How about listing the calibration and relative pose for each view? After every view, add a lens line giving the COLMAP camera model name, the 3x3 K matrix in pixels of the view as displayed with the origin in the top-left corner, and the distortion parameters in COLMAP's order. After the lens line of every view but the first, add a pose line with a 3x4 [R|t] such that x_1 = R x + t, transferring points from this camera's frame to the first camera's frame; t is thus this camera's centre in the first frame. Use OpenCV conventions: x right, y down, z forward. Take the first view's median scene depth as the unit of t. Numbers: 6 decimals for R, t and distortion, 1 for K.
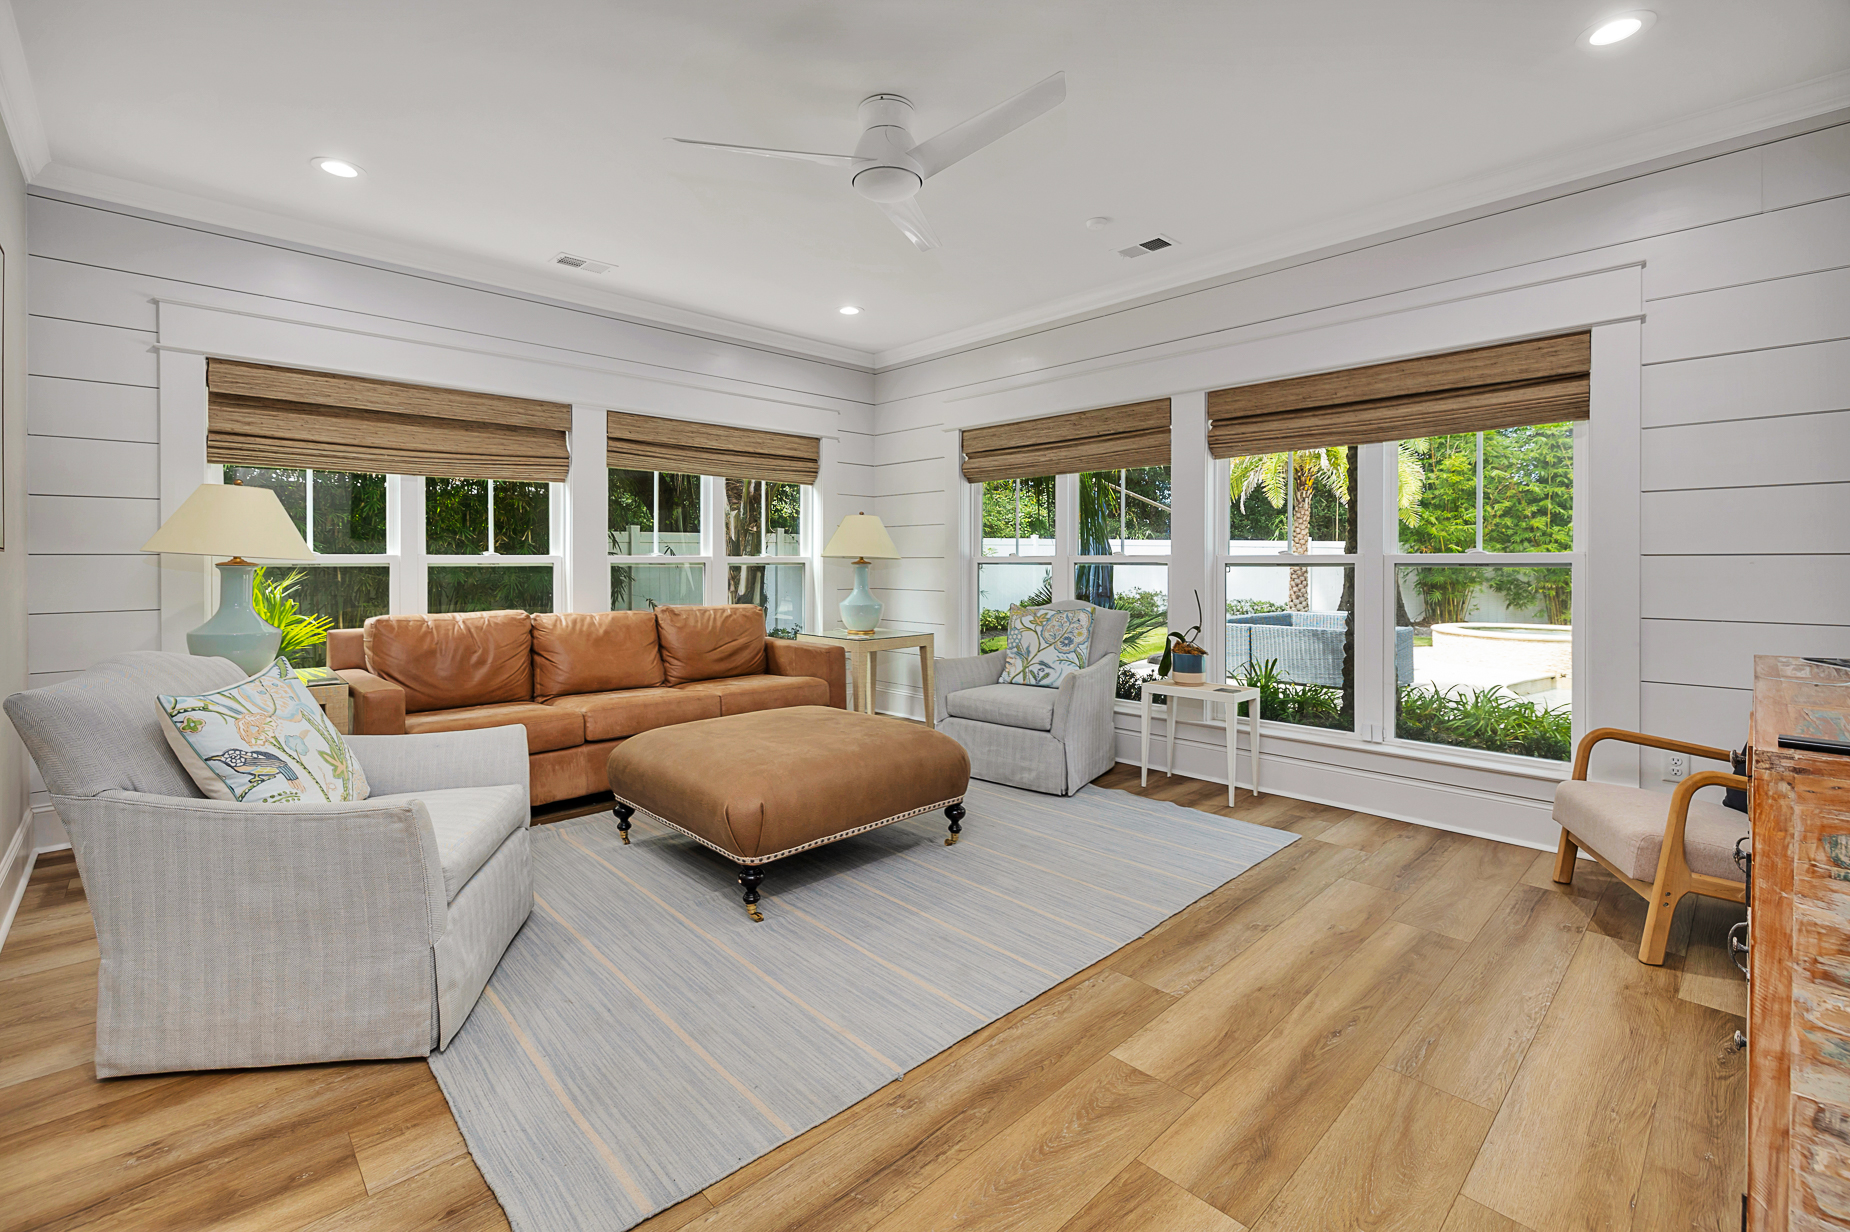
lens RADIAL K [[805.9, 0, 921.9], [0, 805.9, 566.4], [0, 0, 1]] dist [0.000643, 0.000089]
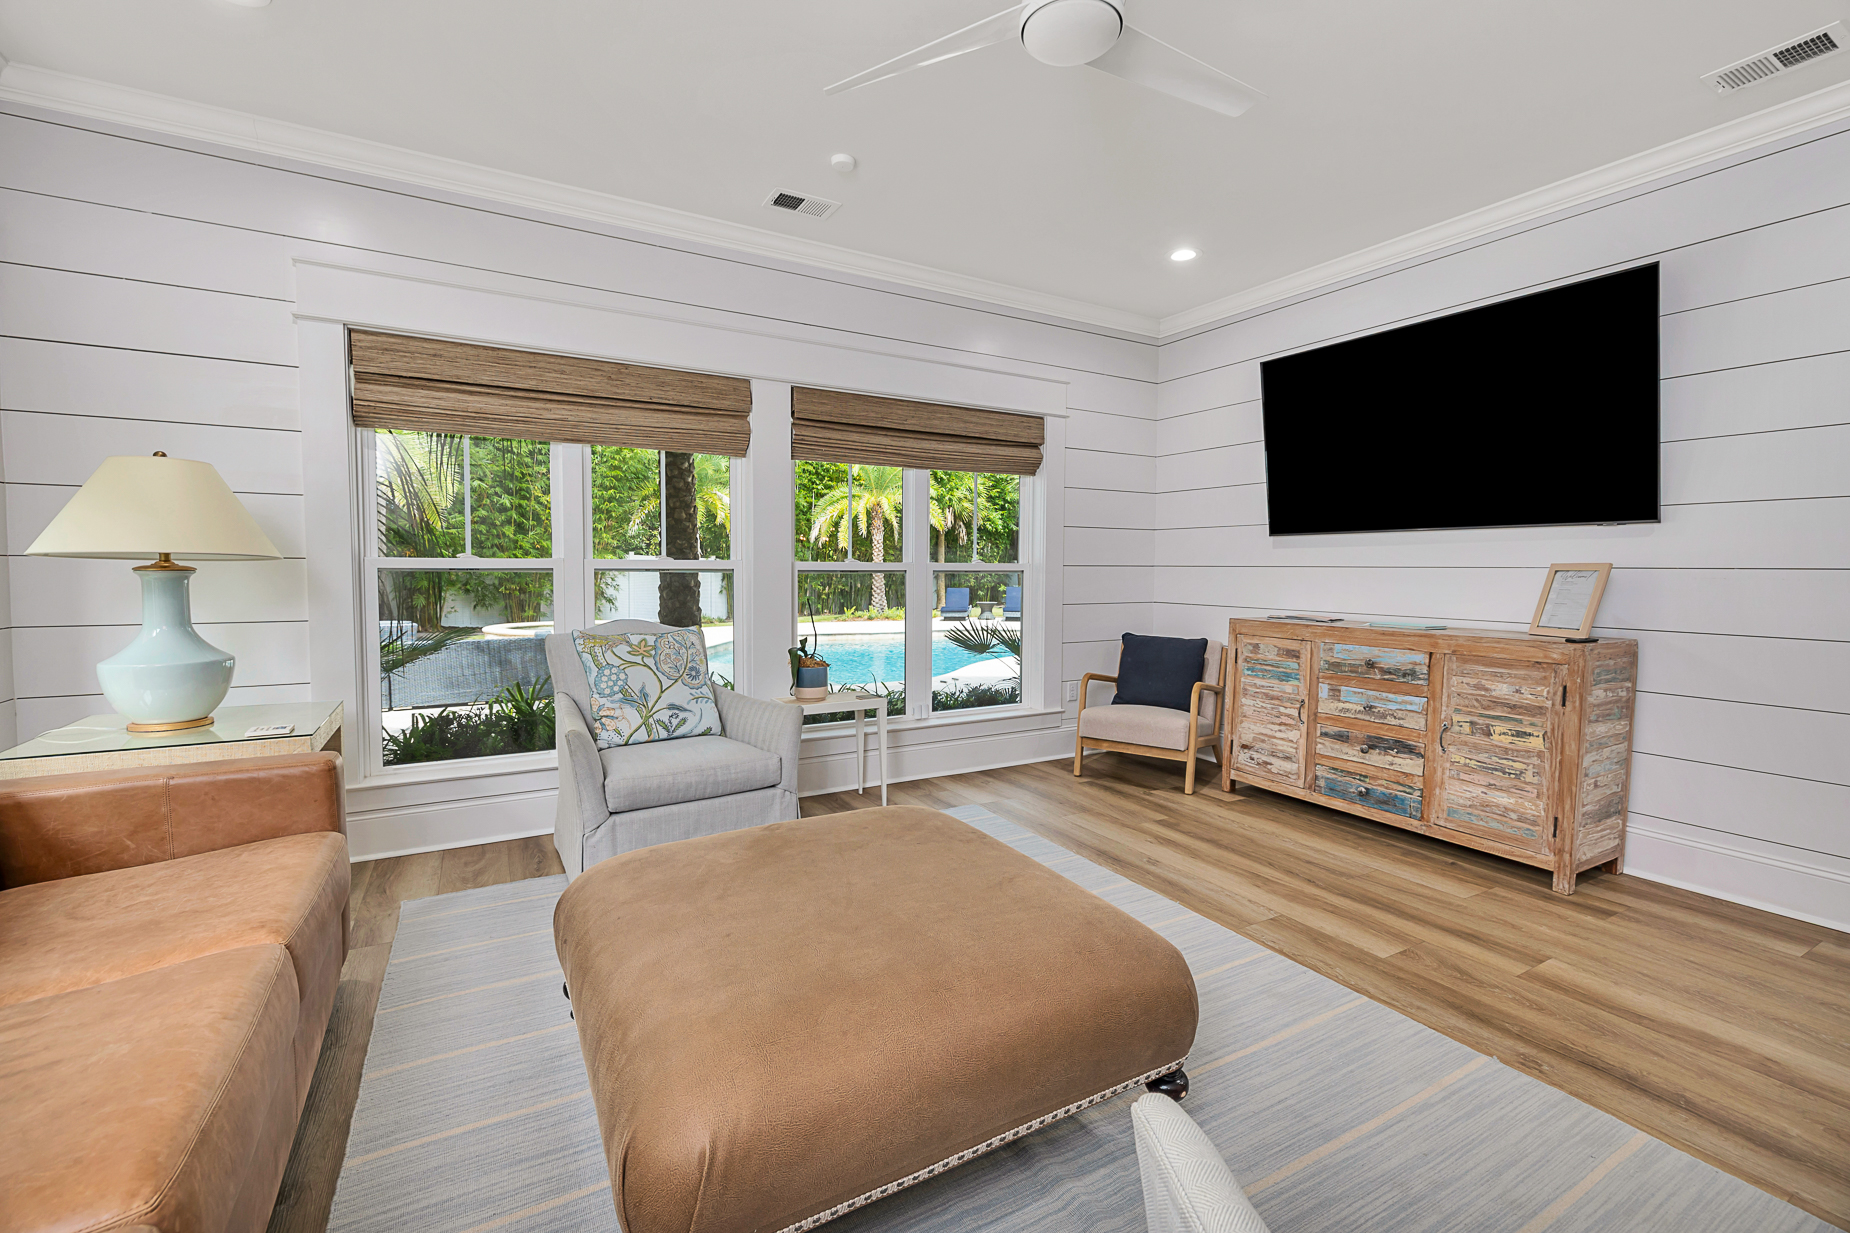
lens RADIAL K [[790.4, 0, 920.6], [0, 790.4, 602.3], [0, 0, 1]] dist [-0.001191, -0.000042]
pose [[0.237512, -0.040788, 0.970528, -0.750734], [0.000414, 0.999122, 0.041888, -0.006552], [-0.971384, -0.009547, 0.237320, 0.942629]]
